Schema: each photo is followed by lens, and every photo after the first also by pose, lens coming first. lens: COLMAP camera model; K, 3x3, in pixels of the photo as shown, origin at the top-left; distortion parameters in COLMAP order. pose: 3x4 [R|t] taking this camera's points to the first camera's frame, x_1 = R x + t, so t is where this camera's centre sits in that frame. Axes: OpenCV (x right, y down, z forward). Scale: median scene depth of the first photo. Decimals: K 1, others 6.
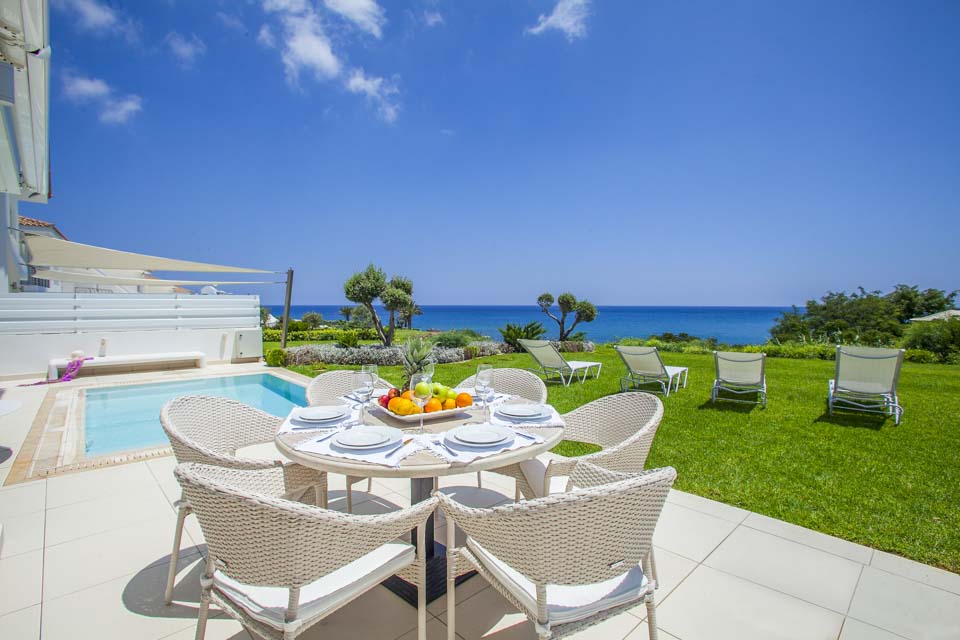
lens RADIAL K [[473.2, 0, 480.0], [0, 473.2, 320.0], [0, 0, 1]] dist [-0.042665, 0.000582]
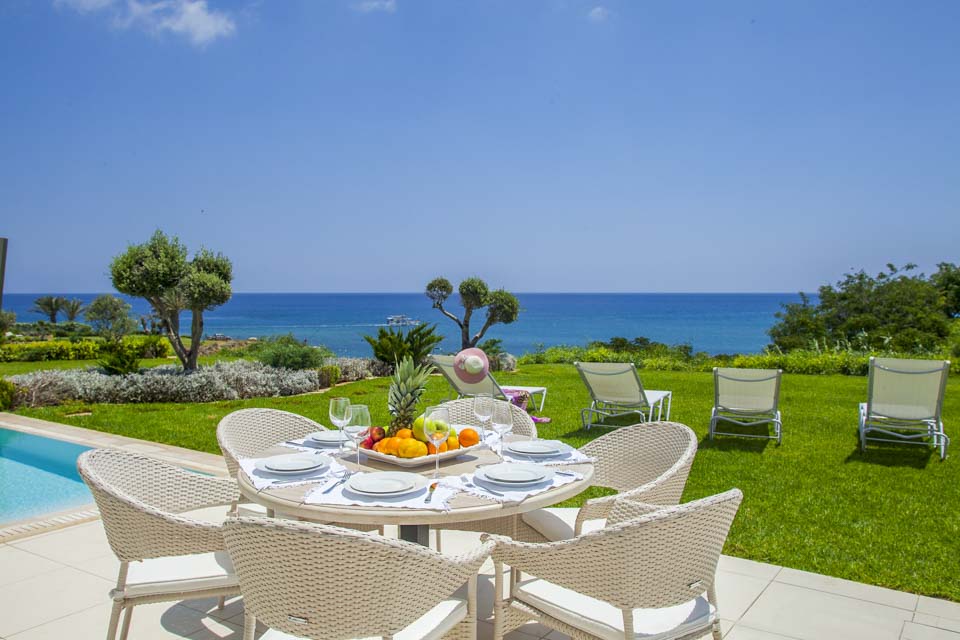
lens RADIAL K [[808.0, 0, 478.1], [0, 808.0, 307.7], [0, 0, 1]] dist [0.047850, -0.122327]
pose [[0.976381, -0.006289, 0.215964, -0.114303], [0.008882, 0.999900, -0.011037, -0.014166], [-0.215873, 0.012694, 0.976339, -0.133472]]
